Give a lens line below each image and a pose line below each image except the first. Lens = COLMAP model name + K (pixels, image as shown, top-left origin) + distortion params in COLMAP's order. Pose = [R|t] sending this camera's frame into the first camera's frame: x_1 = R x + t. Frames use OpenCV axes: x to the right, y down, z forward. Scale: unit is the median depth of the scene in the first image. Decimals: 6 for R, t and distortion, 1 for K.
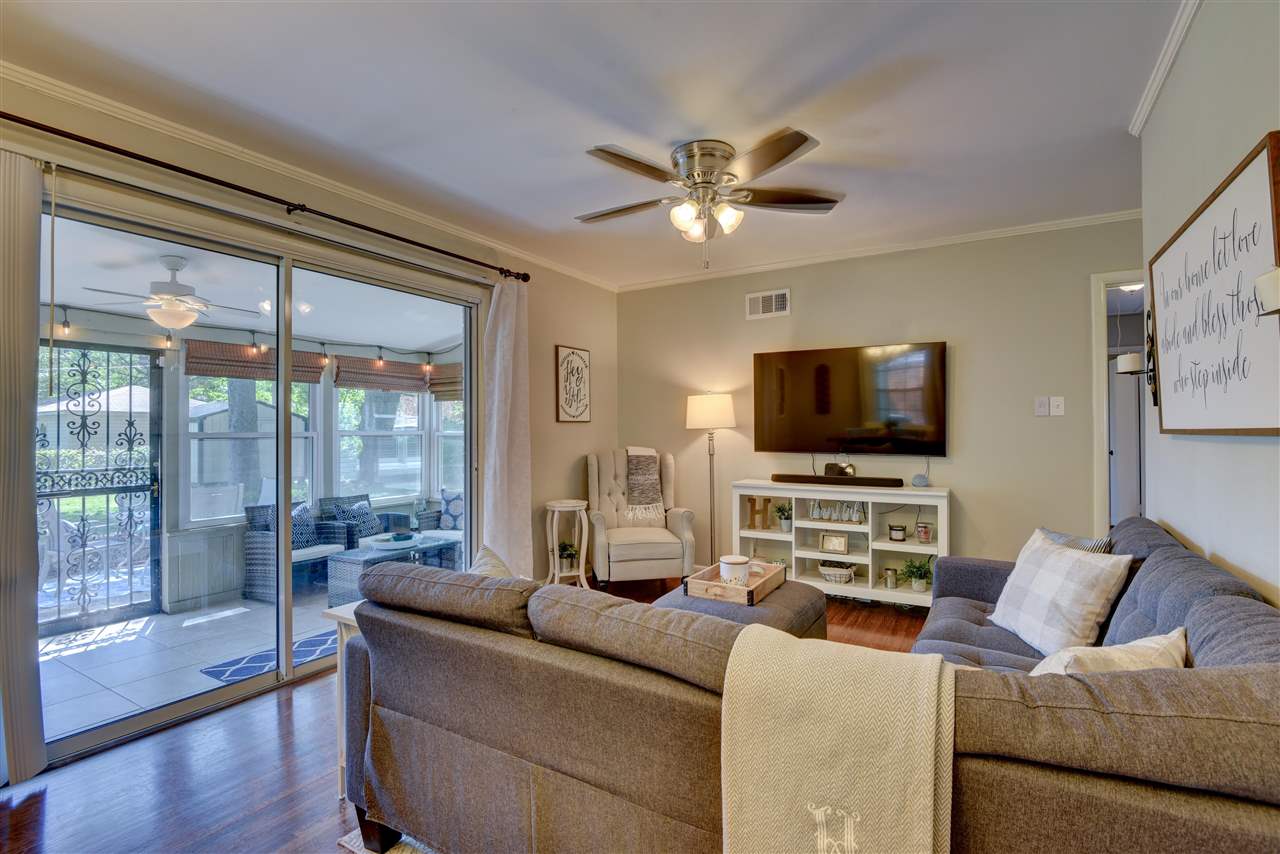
lens RADIAL K [[585.7, 0, 647.0], [0, 585.7, 416.2], [0, 0, 1]] dist [-0.012183, -0.002351]
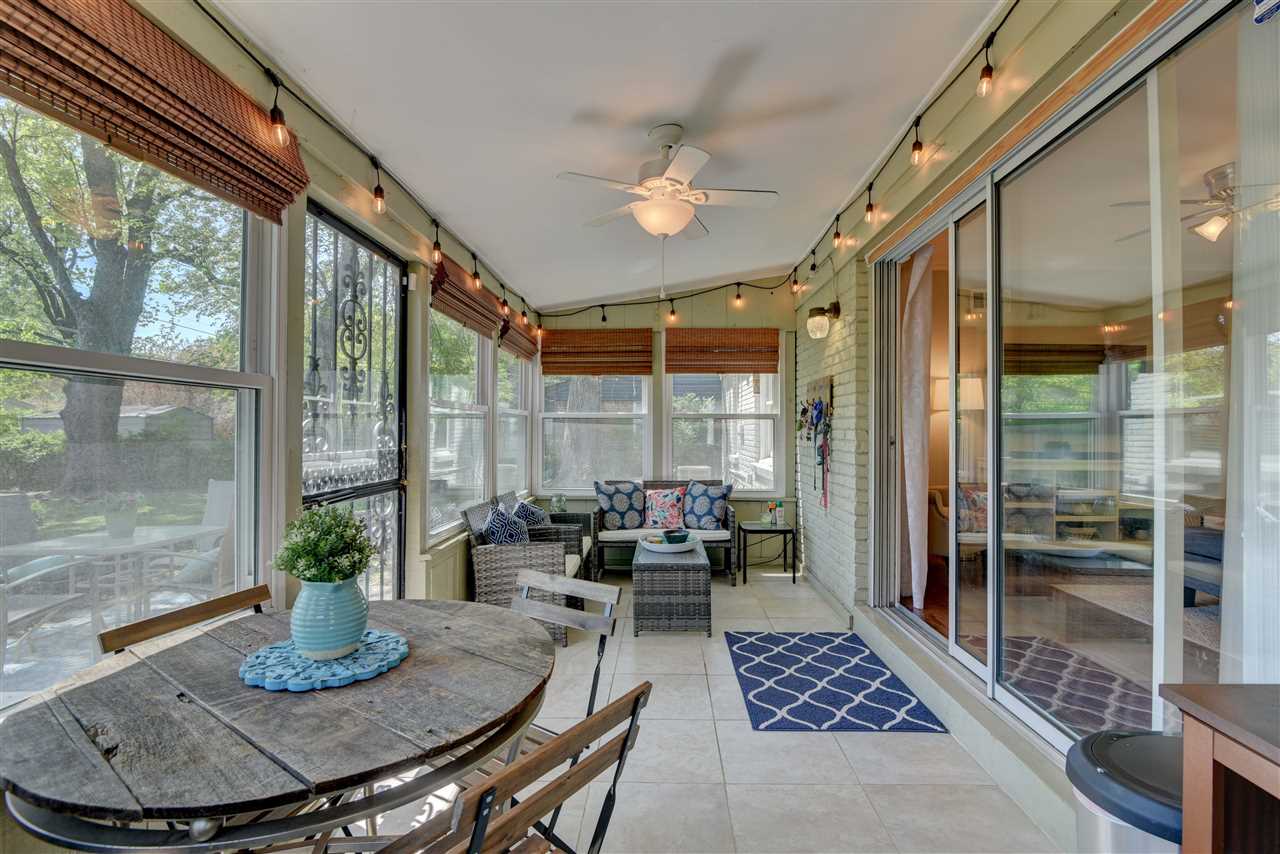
lens RADIAL K [[585.7, 0, 639.2], [0, 585.7, 428.8], [0, 0, 1]] dist [-0.012183, -0.002351]
pose [[0.886381, 0.008336, 0.462882, -1.063830], [-0.017080, 0.999746, 0.014704, 0.059450], [-0.462642, -0.020939, 0.886298, 0.388836]]
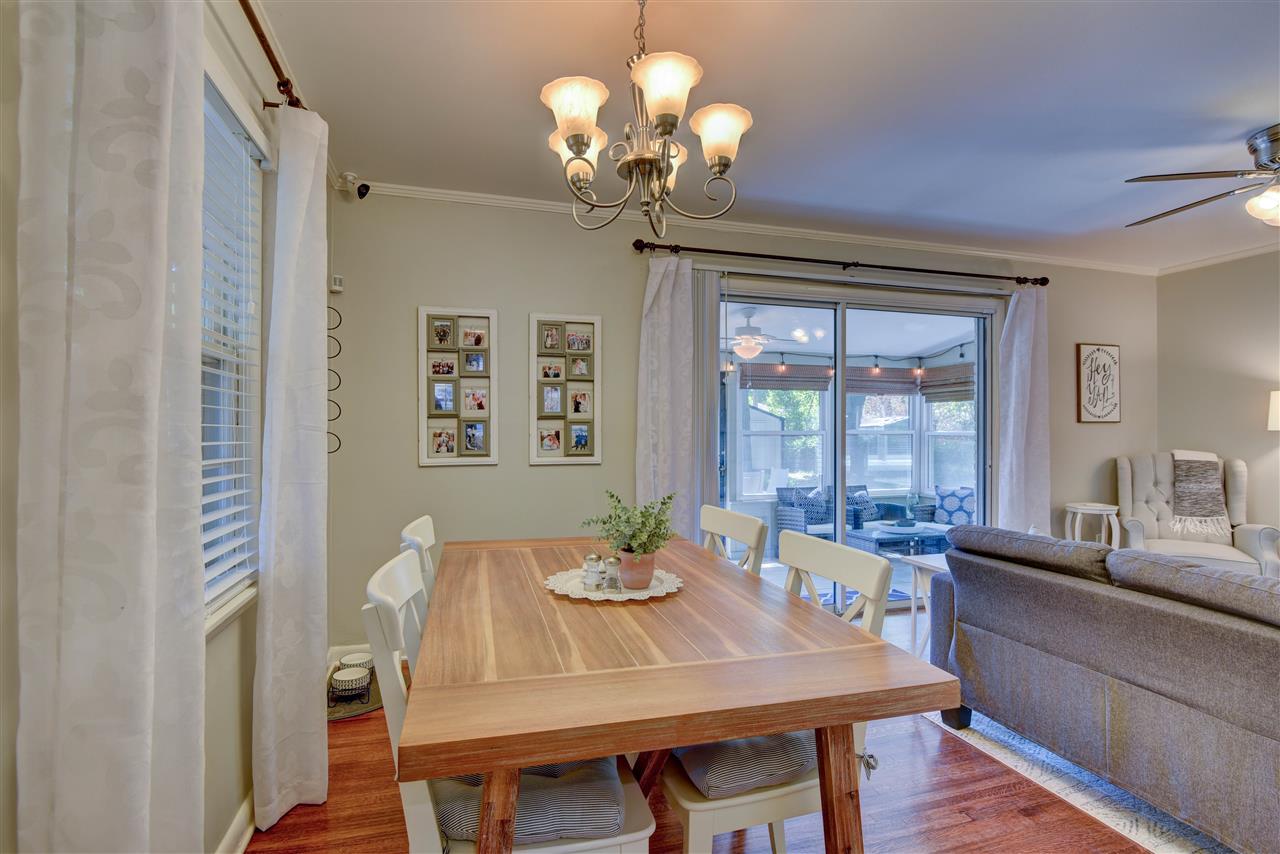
lens RADIAL K [[585.7, 0, 634.0], [0, 585.7, 429.5], [0, 0, 1]] dist [-0.012183, -0.002351]
pose [[0.721576, 0.005511, -0.692313, -0.019002], [0.011648, 0.999730, 0.020099, -0.007222], [0.692237, -0.022567, 0.721318, -0.227649]]
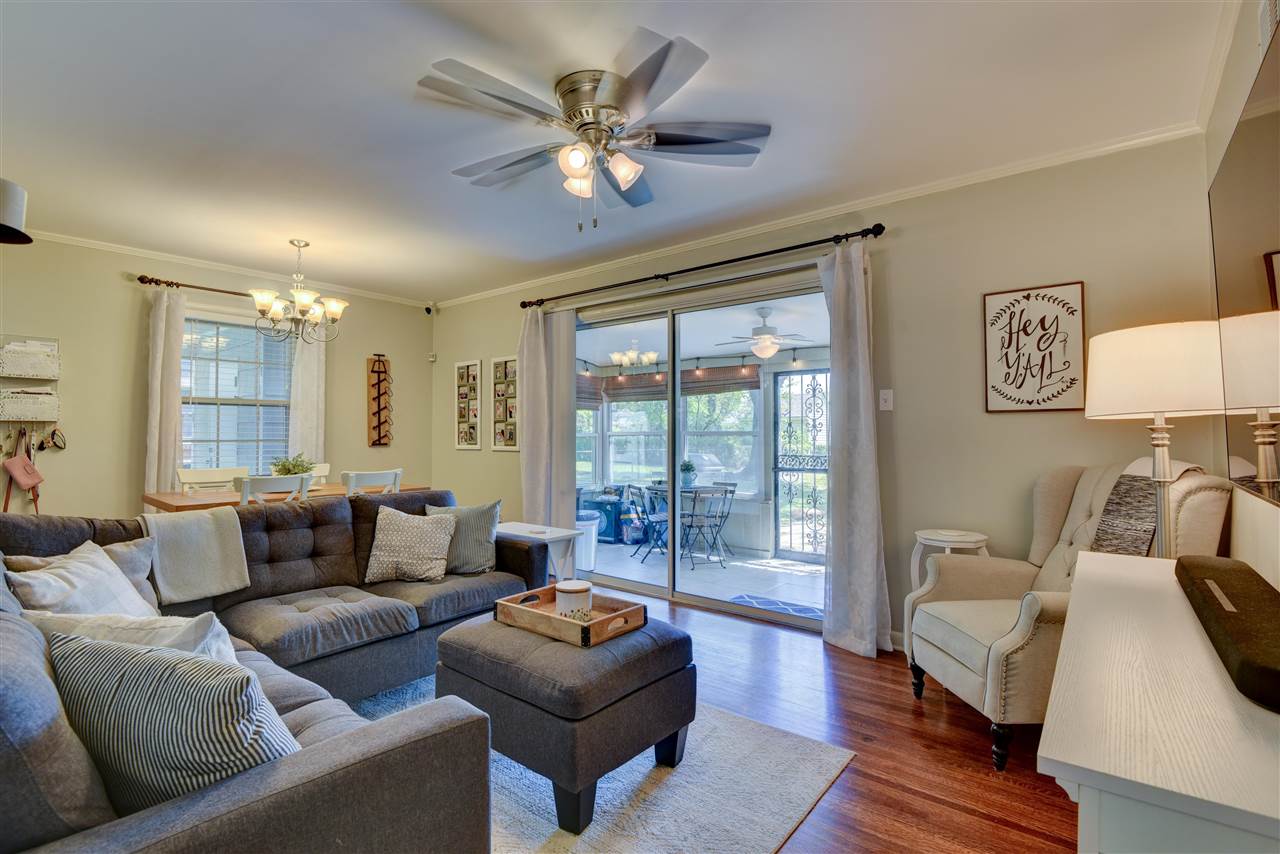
lens RADIAL K [[585.7, 0, 638.2], [0, 585.7, 424.7], [0, 0, 1]] dist [-0.012183, -0.002351]
pose [[-0.141637, -0.011505, -0.989852, 0.585981], [0.024293, 0.999591, -0.015095, 0.025645], [0.989621, -0.026185, -0.141300, 0.763964]]
